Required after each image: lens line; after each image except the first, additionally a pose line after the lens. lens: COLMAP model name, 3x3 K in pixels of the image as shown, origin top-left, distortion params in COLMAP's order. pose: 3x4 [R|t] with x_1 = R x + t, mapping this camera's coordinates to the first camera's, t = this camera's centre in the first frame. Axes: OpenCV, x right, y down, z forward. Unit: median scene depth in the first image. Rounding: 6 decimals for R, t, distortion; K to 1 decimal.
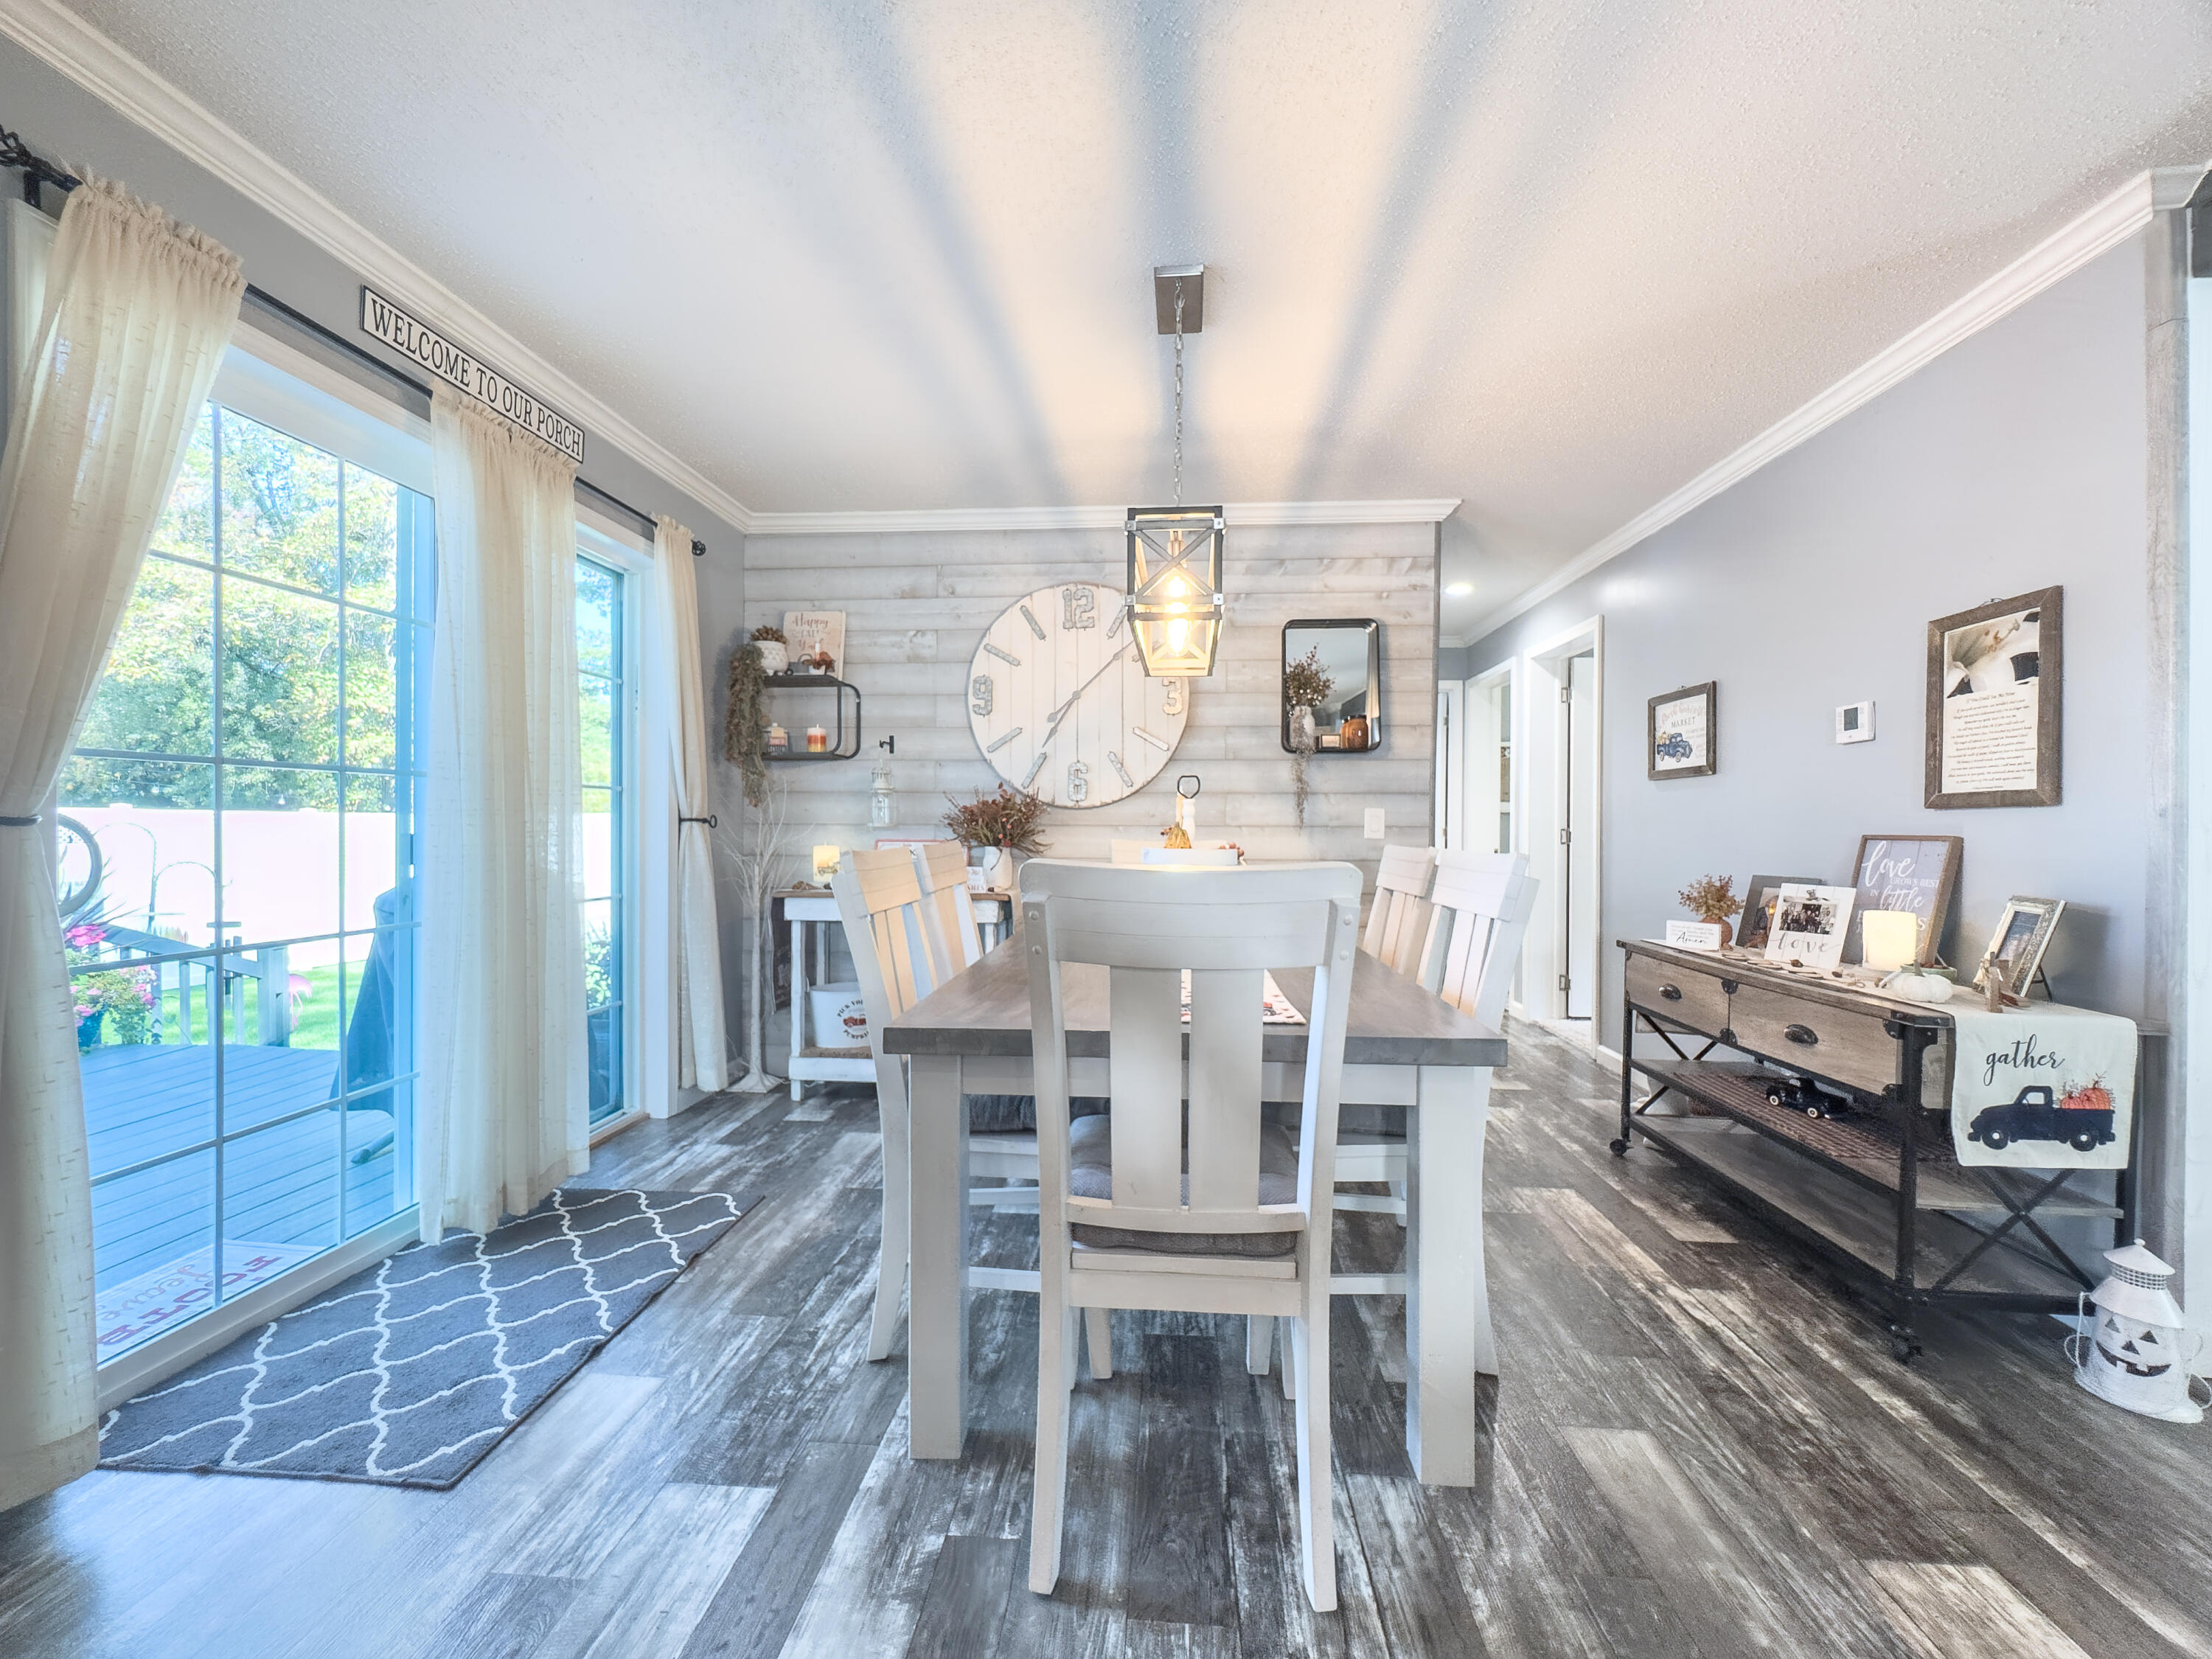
lens RADIAL K [[887.6, 0, 1105.2], [0, 887.6, 830.9], [0, 0, 1]] dist [0.000613, 0.000024]
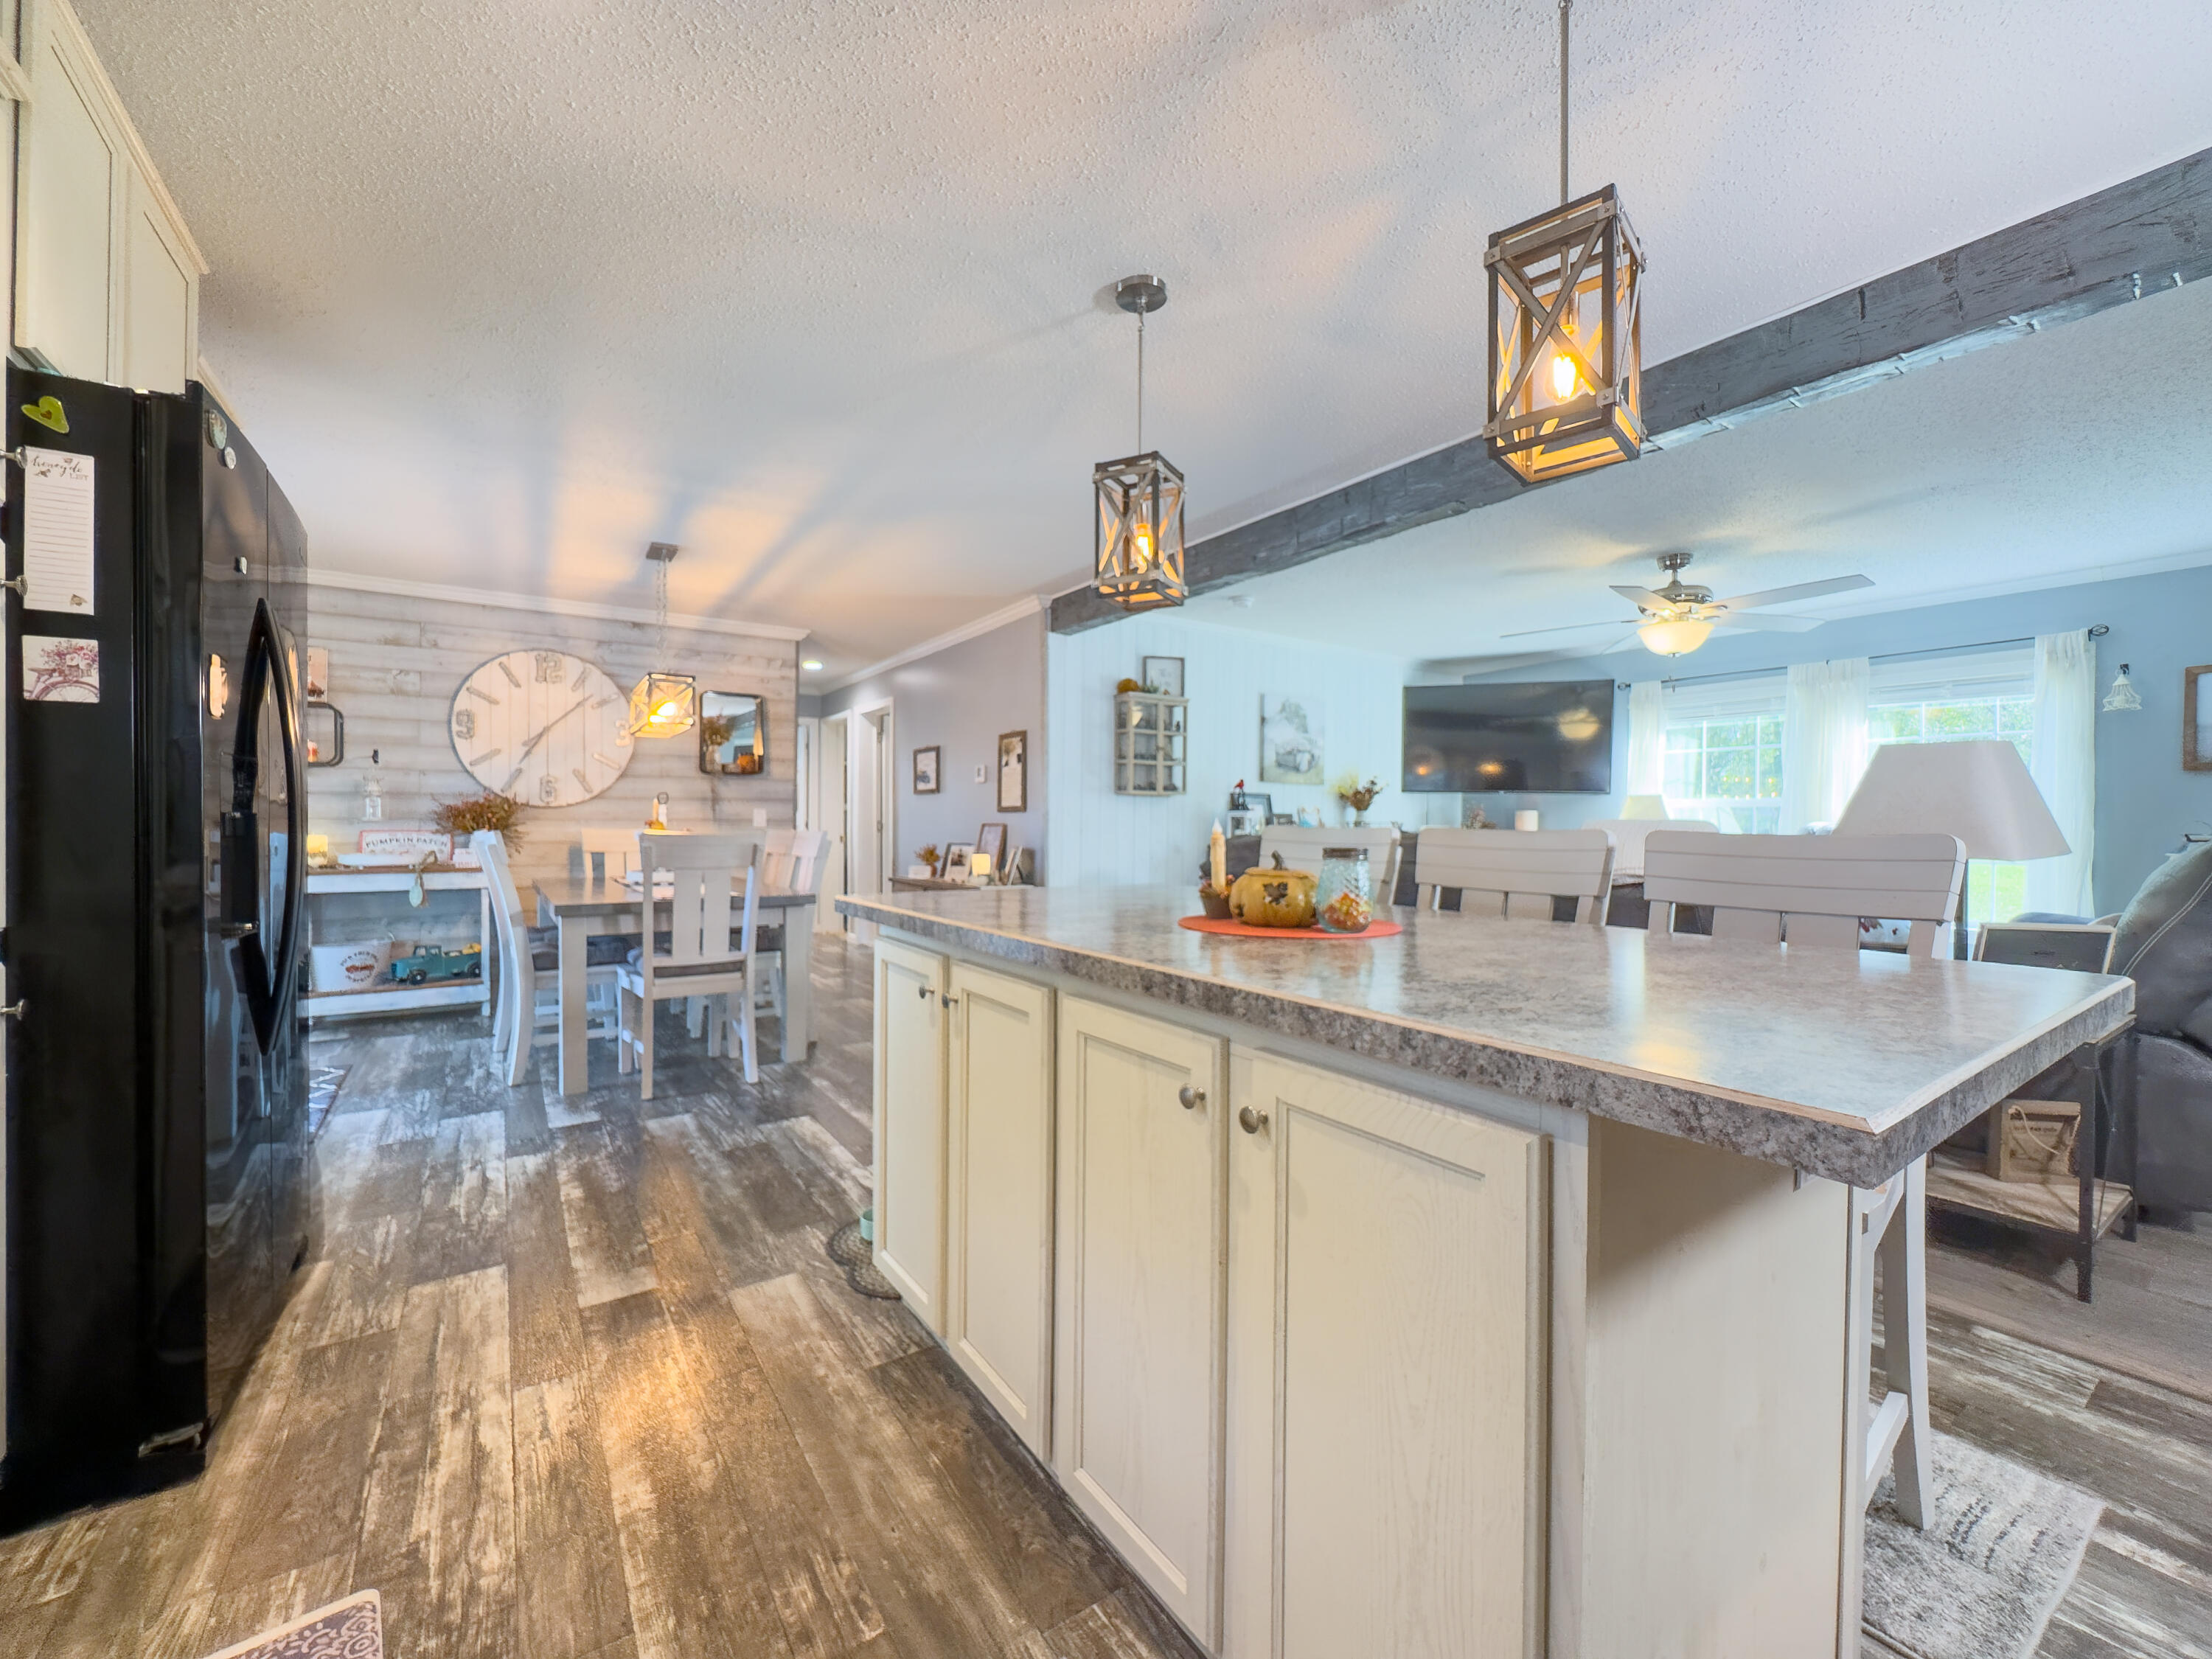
lens RADIAL K [[887.6, 0, 1114.6], [0, 887.6, 826.0], [0, 0, 1]] dist [0.000613, 0.000024]
pose [[0.770507, -0.004343, 0.637416, -0.241450], [0.003669, 0.999990, 0.002378, 0.004692], [-0.637421, 0.000506, 0.770516, -0.695357]]
